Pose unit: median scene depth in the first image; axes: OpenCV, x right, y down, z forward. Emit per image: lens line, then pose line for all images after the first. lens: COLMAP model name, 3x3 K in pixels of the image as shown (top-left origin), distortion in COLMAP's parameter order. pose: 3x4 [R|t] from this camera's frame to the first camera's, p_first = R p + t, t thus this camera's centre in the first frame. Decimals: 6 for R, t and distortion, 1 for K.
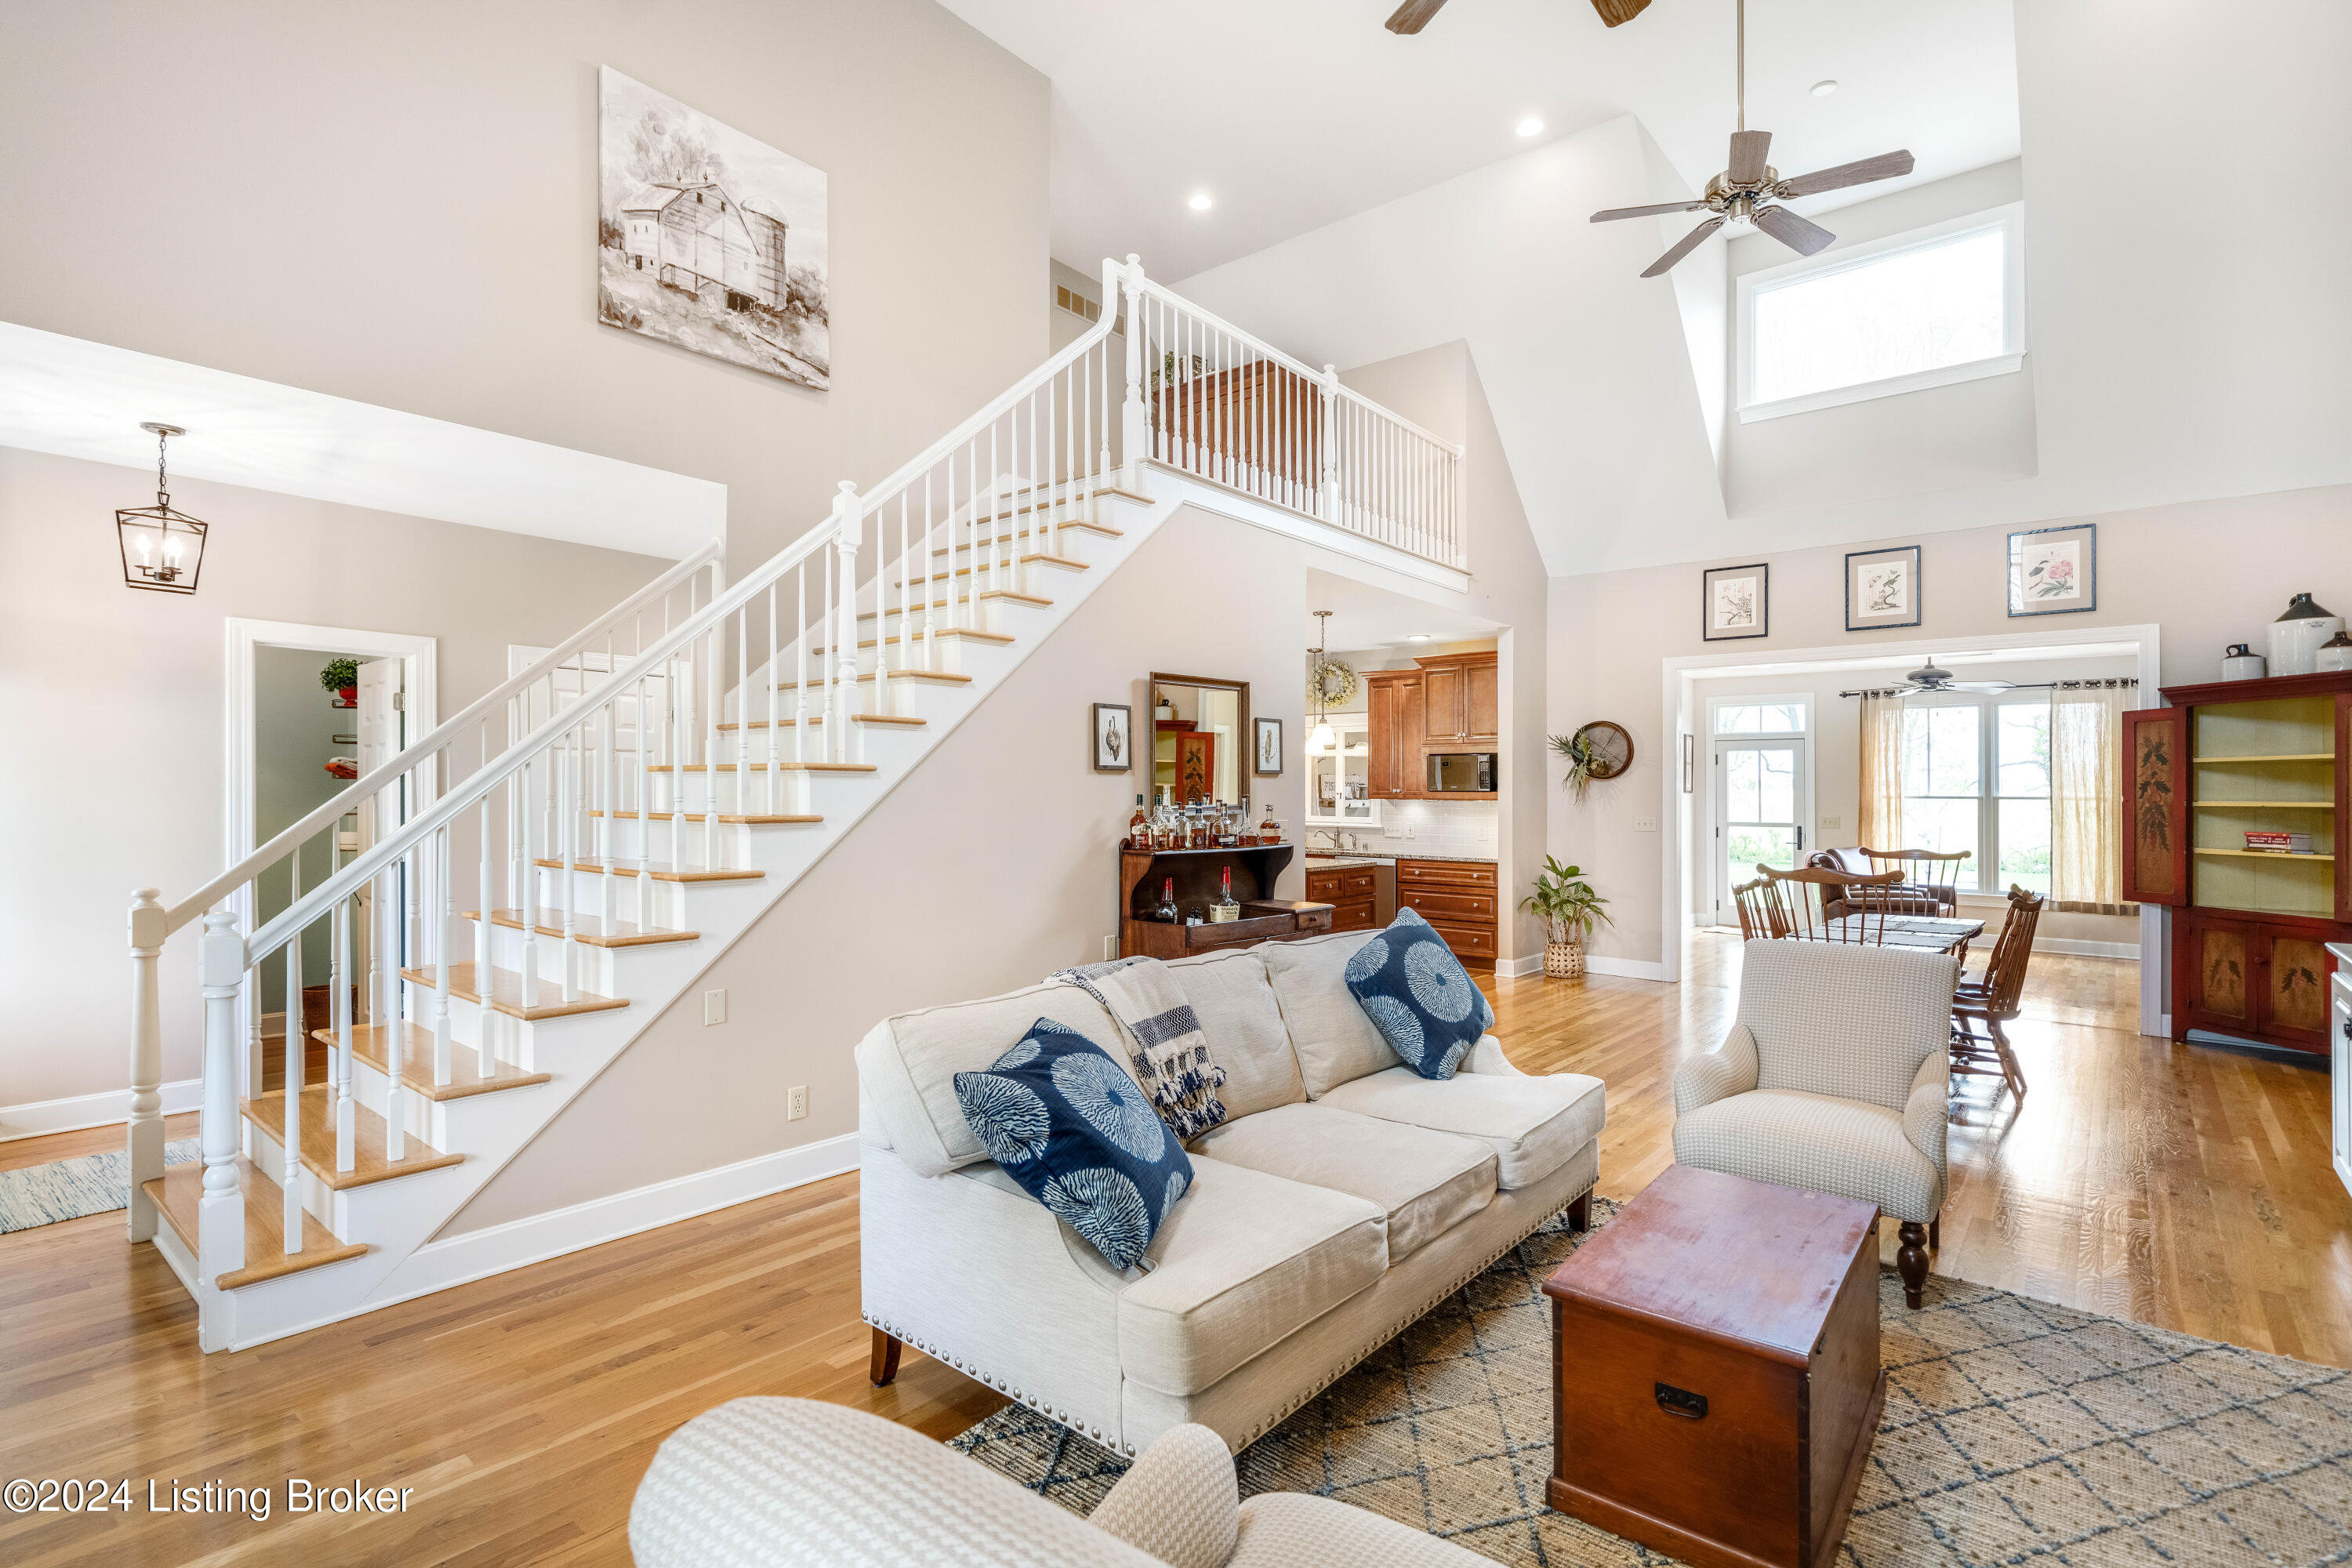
lens RADIAL K [[1120.9, 0, 1173.3], [0, 1120.9, 787.7], [0, 0, 1]] dist [0.005397, 0.000613]
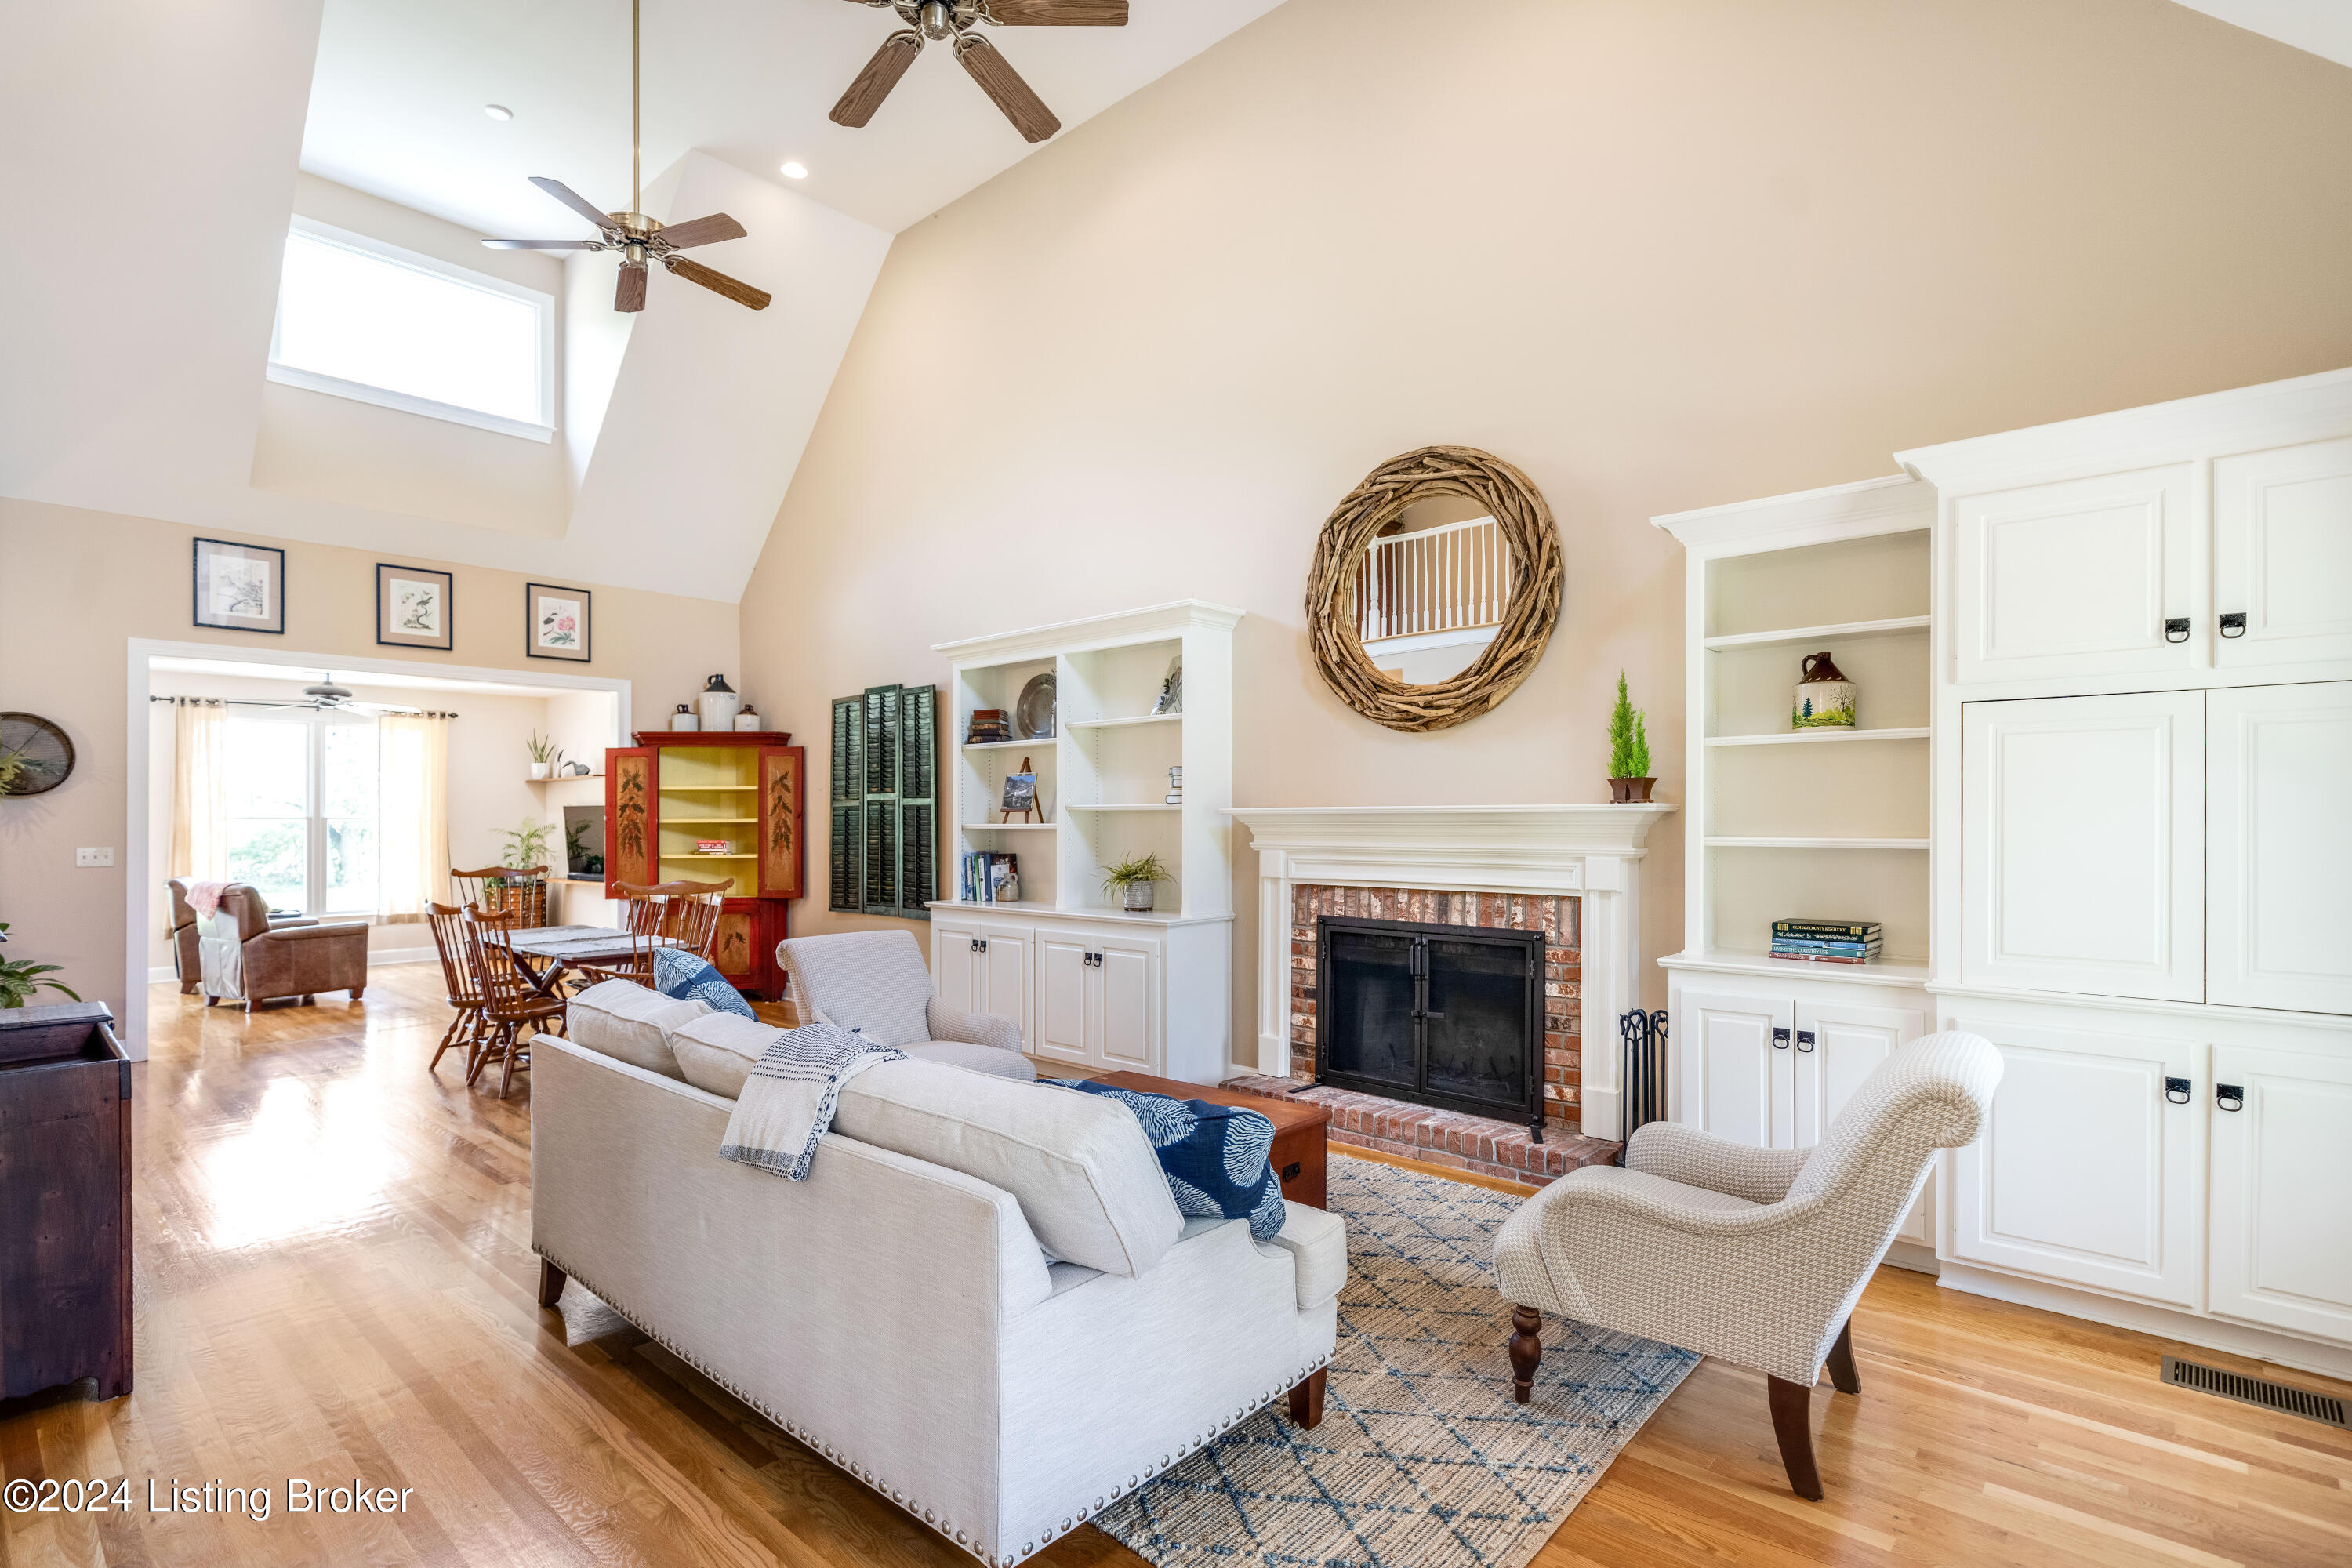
lens RADIAL K [[1120.9, 0, 1171.3], [0, 1120.9, 801.7], [0, 0, 1]] dist [0.005397, 0.000613]
pose [[0.034438, 0.004789, 0.999395, -0.376436], [-0.001360, 0.999988, -0.004745, -0.003157], [-0.999406, -0.001196, 0.034445, 0.342522]]
